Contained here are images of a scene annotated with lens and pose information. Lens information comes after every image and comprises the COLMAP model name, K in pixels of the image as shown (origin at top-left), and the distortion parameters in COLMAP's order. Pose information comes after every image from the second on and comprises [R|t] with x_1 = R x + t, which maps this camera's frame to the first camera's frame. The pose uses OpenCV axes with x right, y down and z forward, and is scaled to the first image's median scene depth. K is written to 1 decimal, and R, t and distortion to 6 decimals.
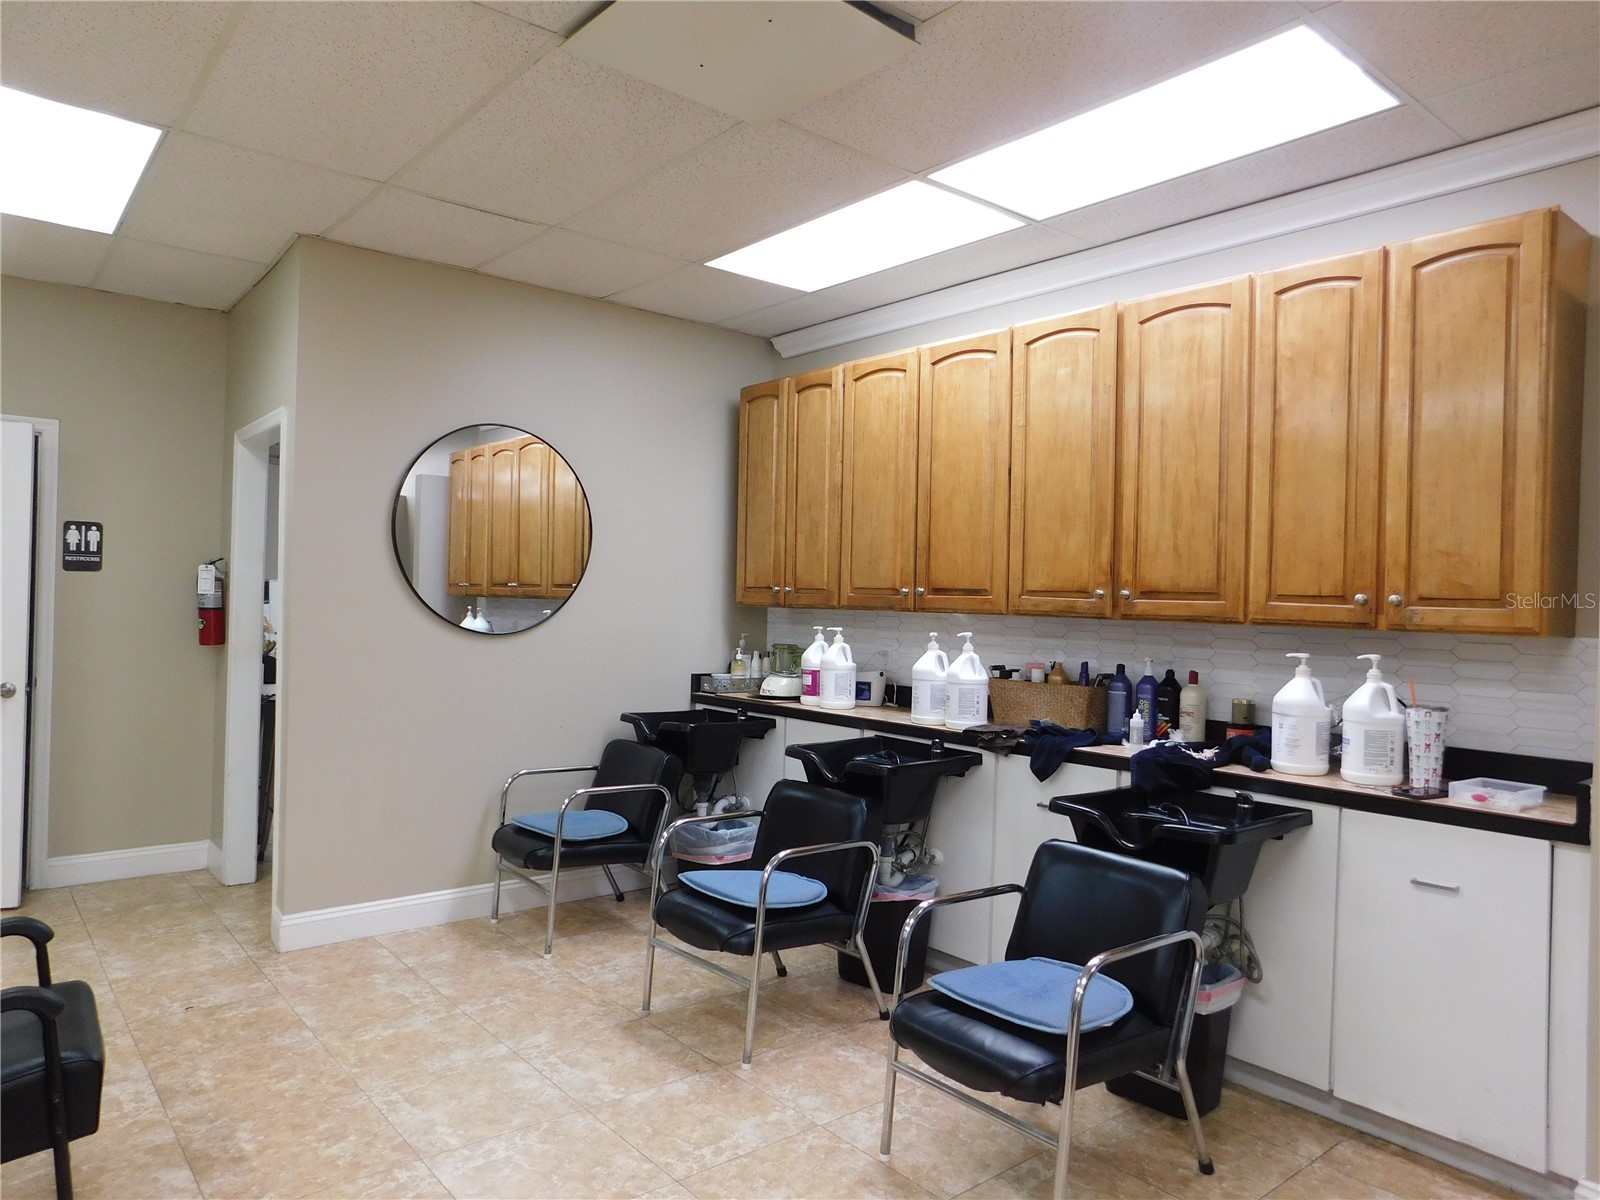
lens RADIAL K [[1061.4, 0, 795.4], [0, 1061.4, 599.4], [0, 0, 1]] dist [-0.056362, 0.044231]
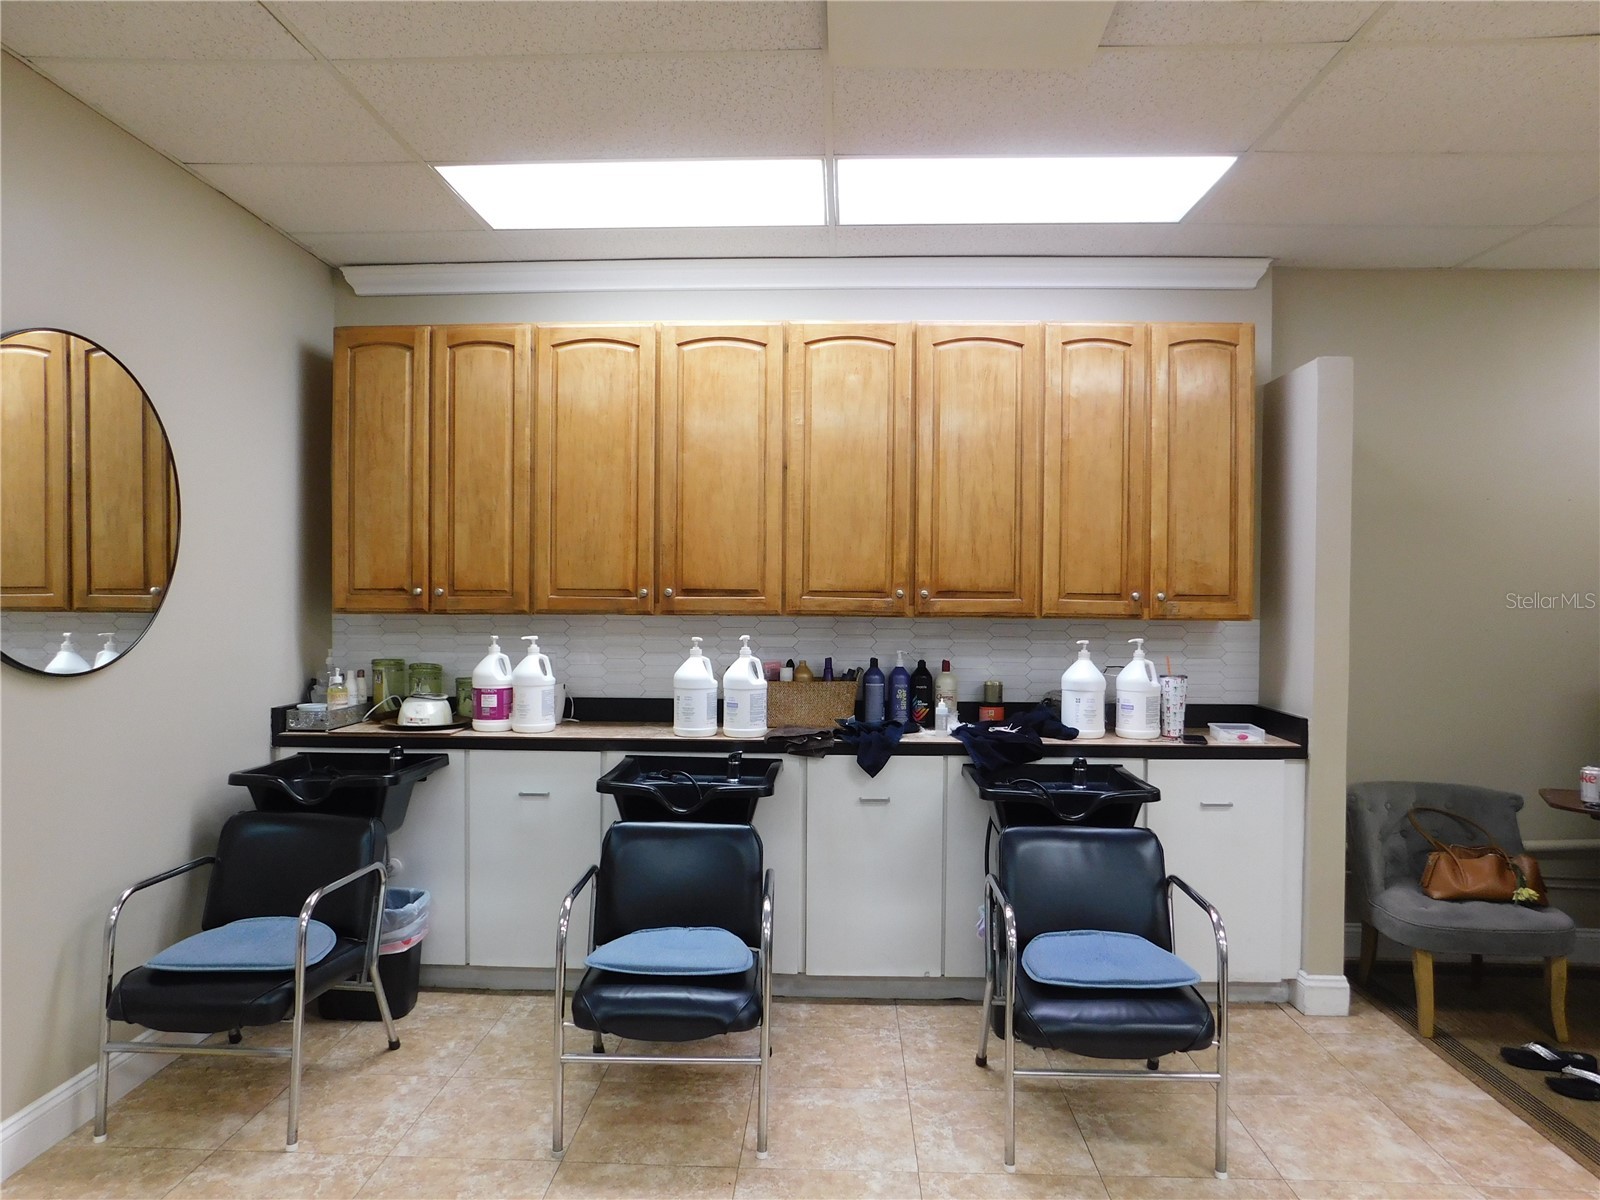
lens RADIAL K [[1061.4, 0, 801.5], [0, 1061.4, 601.2], [0, 0, 1]] dist [-0.056362, 0.044231]
pose [[0.671345, -0.026032, 0.740687, -0.542979], [0.011822, 0.999632, 0.024418, -0.023904], [-0.741050, -0.007637, 0.671406, 0.339610]]
